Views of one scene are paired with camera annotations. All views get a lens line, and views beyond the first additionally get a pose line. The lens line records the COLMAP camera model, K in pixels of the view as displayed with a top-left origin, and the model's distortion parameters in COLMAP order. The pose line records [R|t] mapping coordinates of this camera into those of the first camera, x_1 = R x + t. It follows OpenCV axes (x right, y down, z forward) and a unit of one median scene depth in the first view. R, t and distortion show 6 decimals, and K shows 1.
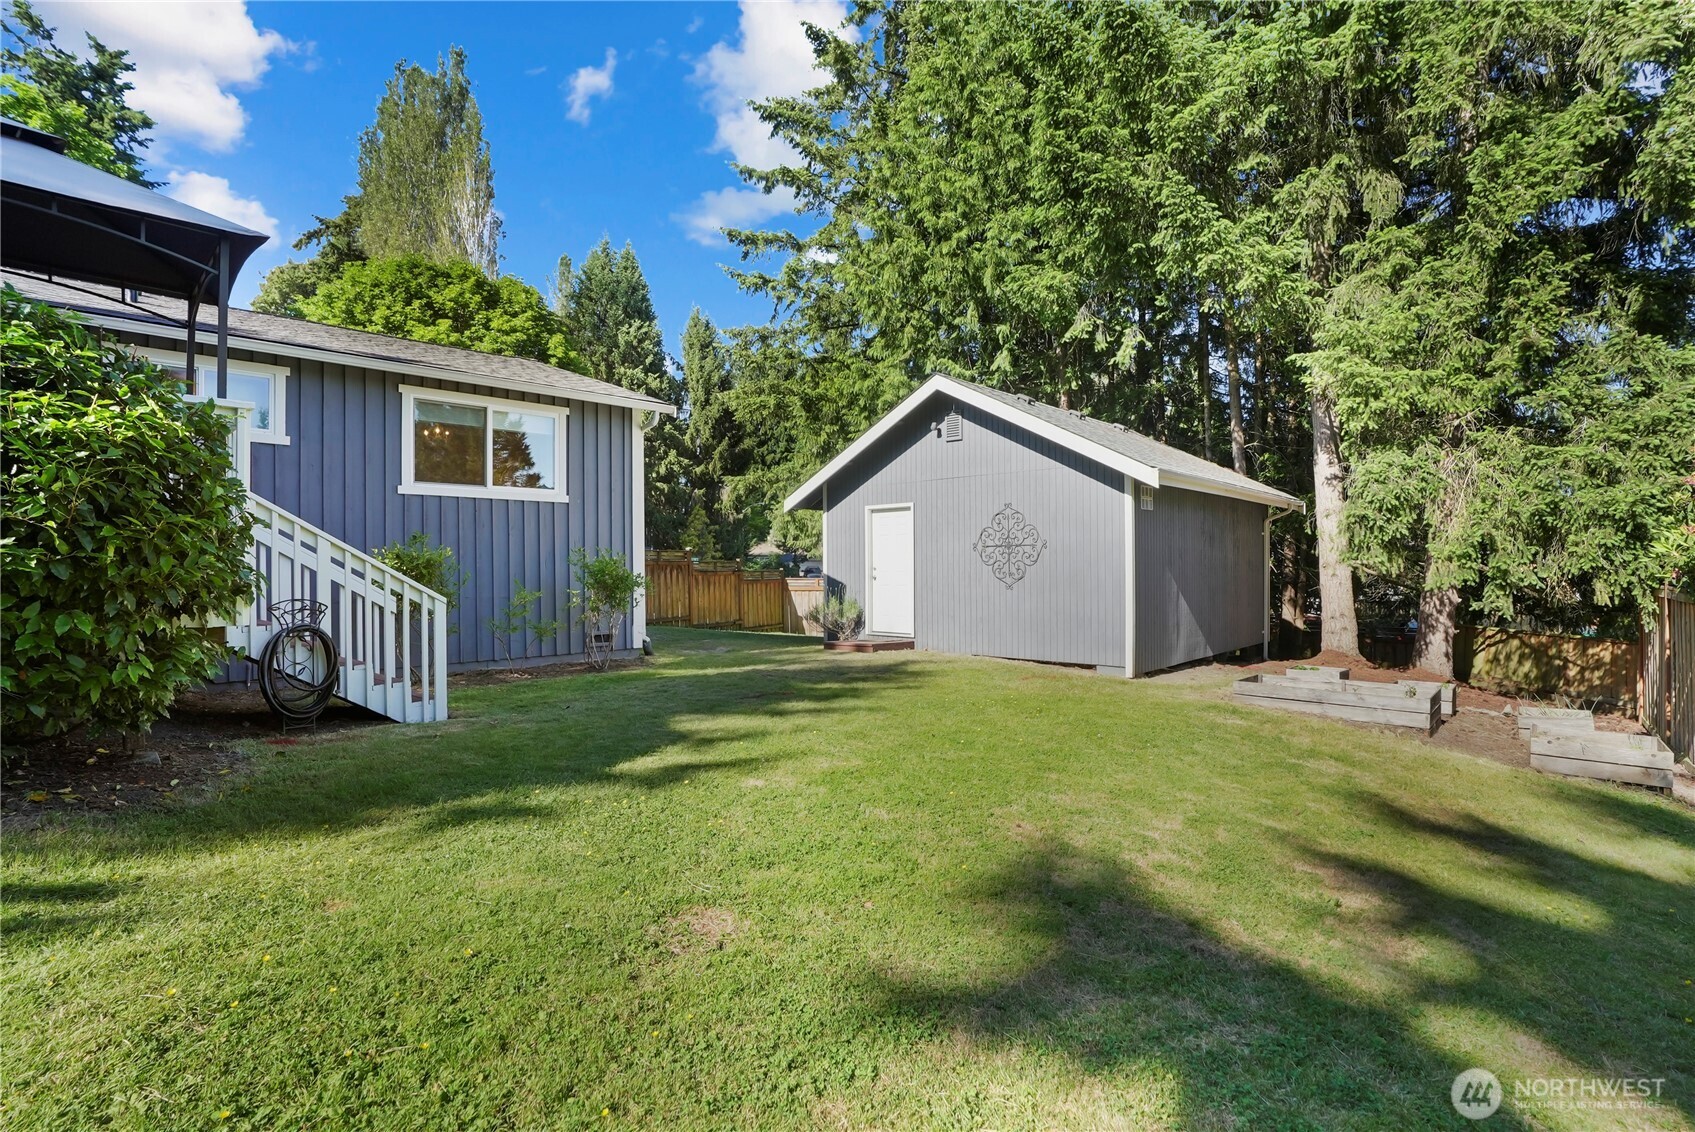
lens RADIAL K [[801.1, 0, 852.5], [0, 801.1, 576.2], [0, 0, 1]] dist [-0.043570, 0.009834]
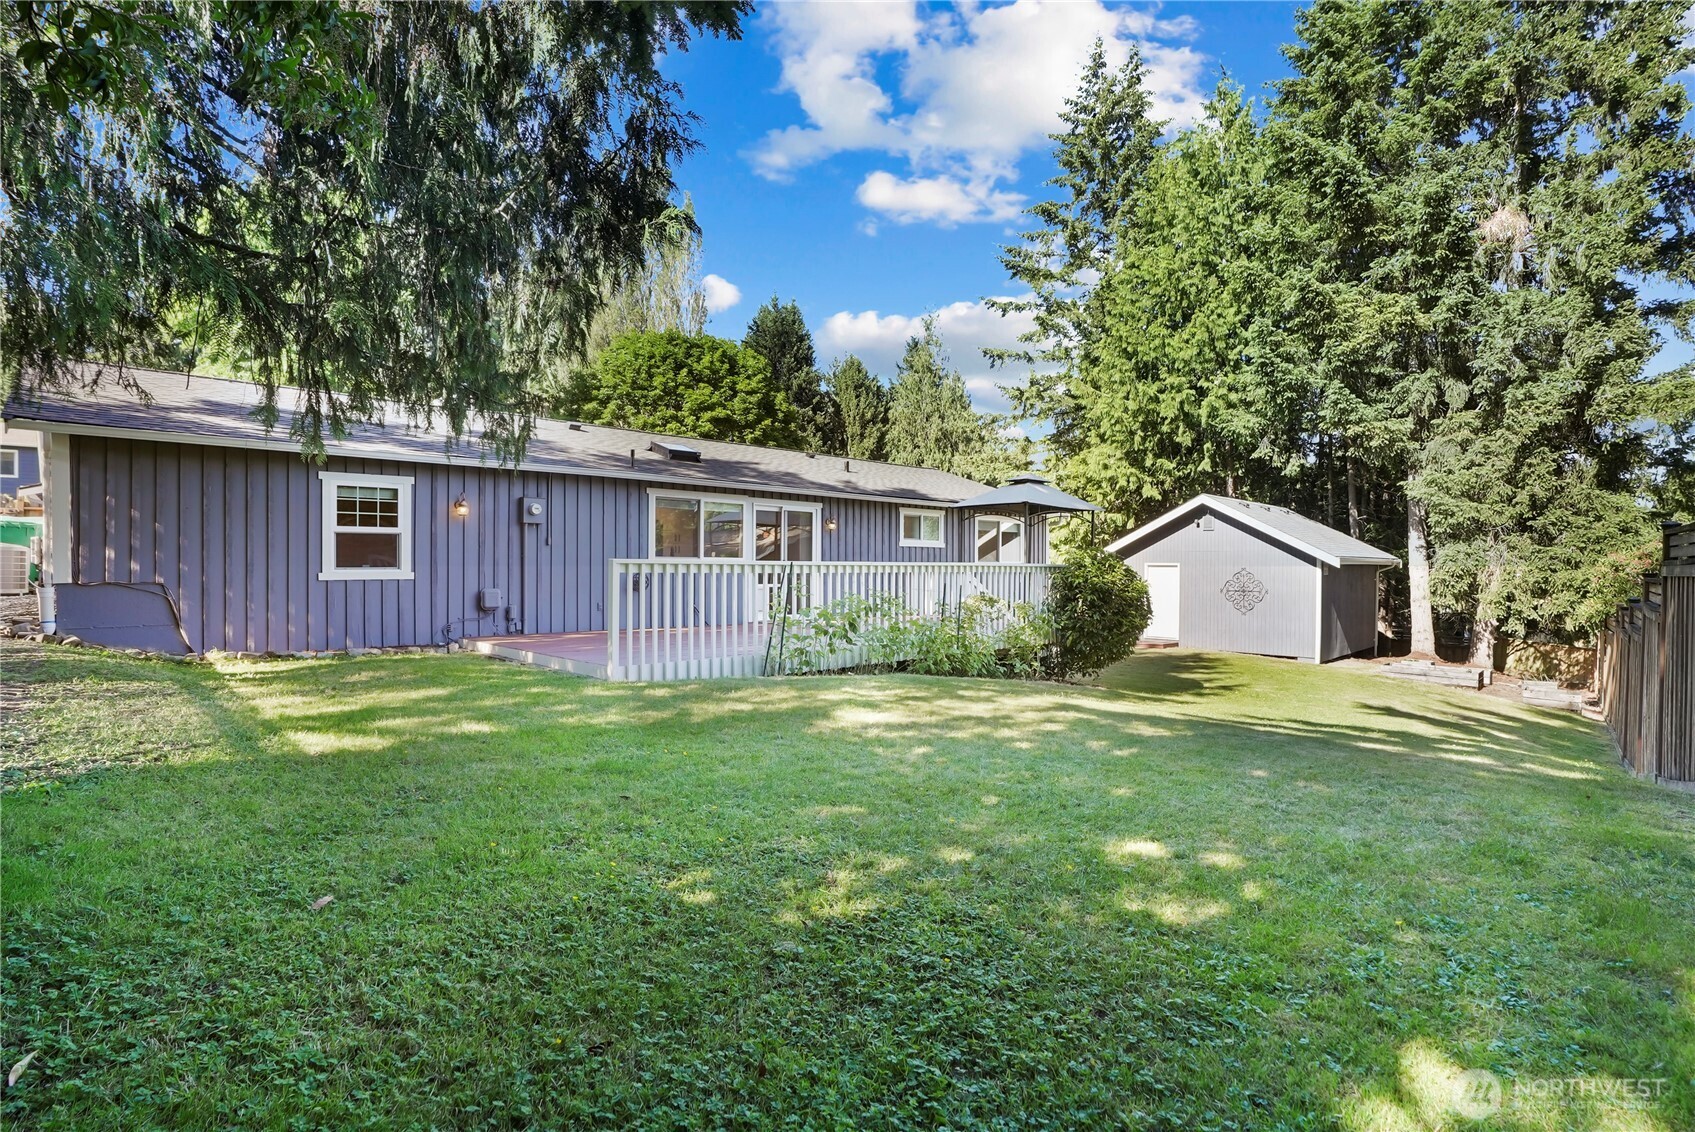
lens RADIAL K [[801.1, 0, 859.1], [0, 801.1, 572.7], [0, 0, 1]] dist [-0.043570, 0.009834]
pose [[0.999135, 0.015002, -0.038796, -0.599171], [-0.014964, 0.999887, 0.001266, -0.067841], [0.038811, -0.000684, 0.999246, -0.823020]]
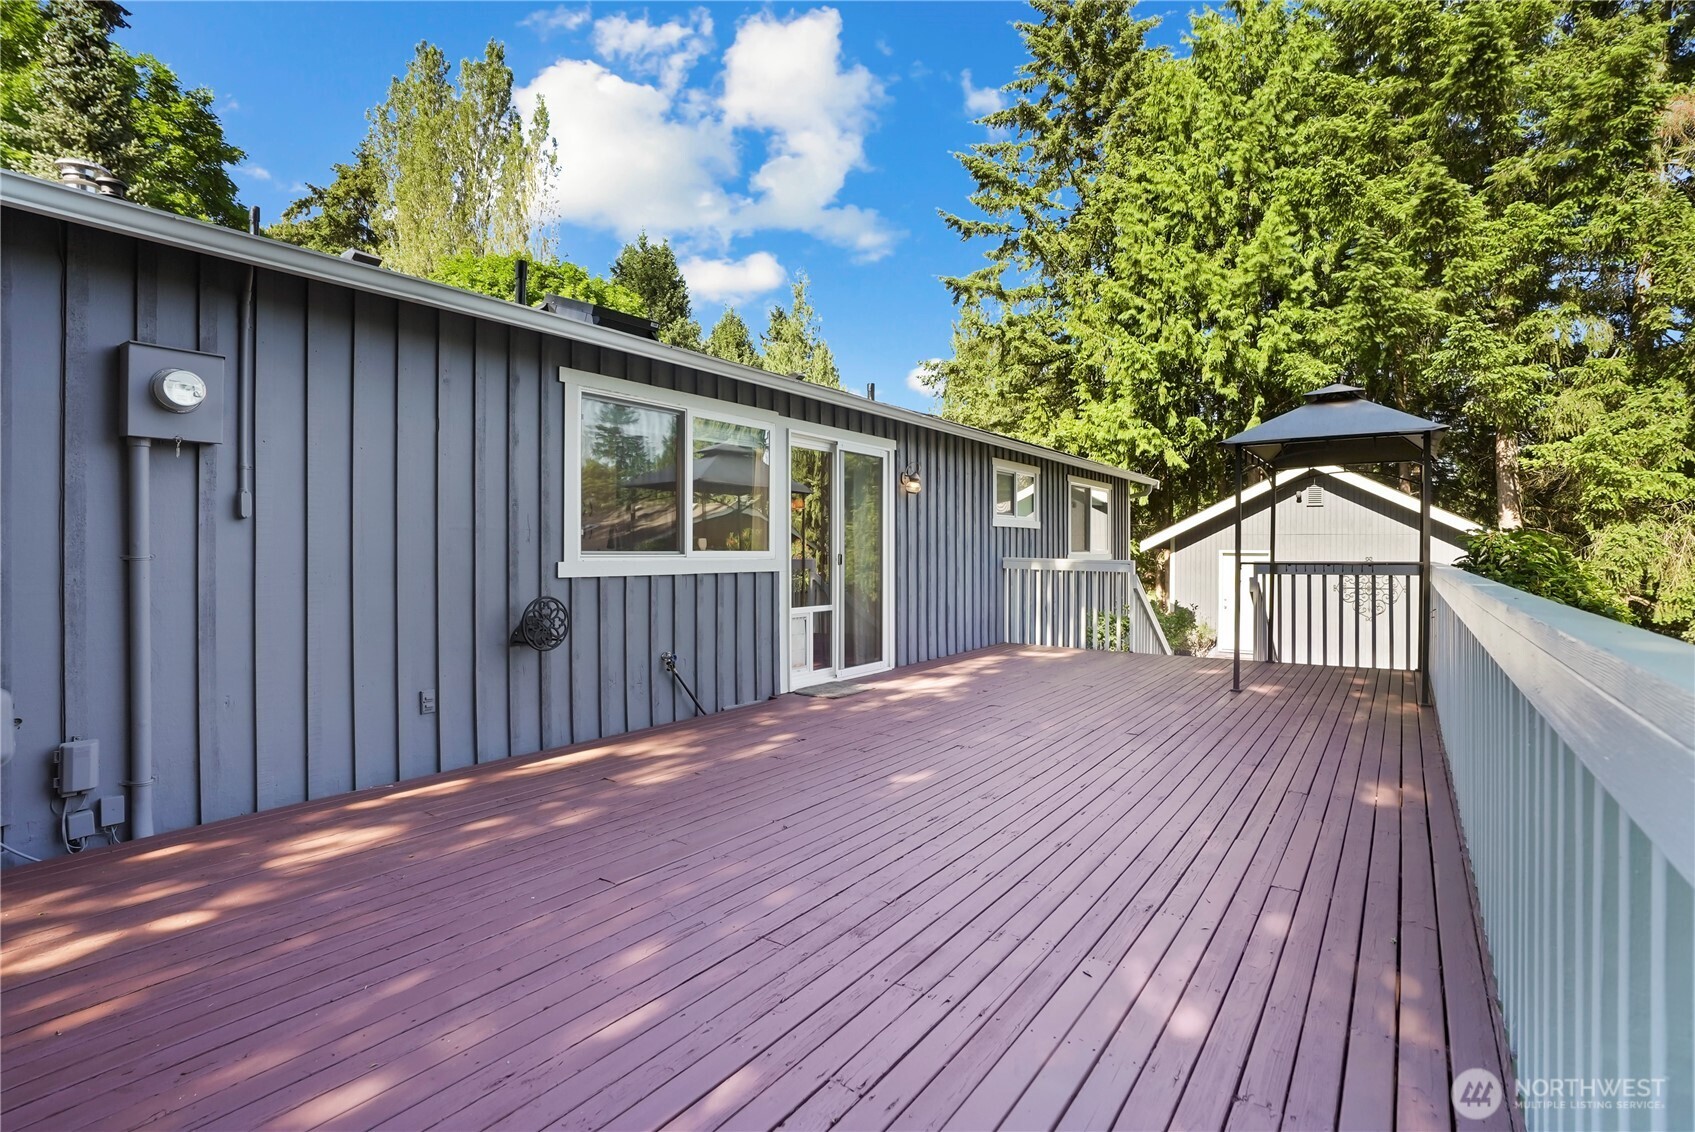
lens RADIAL K [[801.1, 0, 853.0], [0, 801.1, 549.1], [0, 0, 1]] dist [-0.043570, 0.009834]
pose [[0.989449, 0.010992, 0.144463, -0.839925], [-0.009956, 0.999919, -0.007893, -0.083827], [-0.144538, 0.006372, 0.989479, -0.171719]]
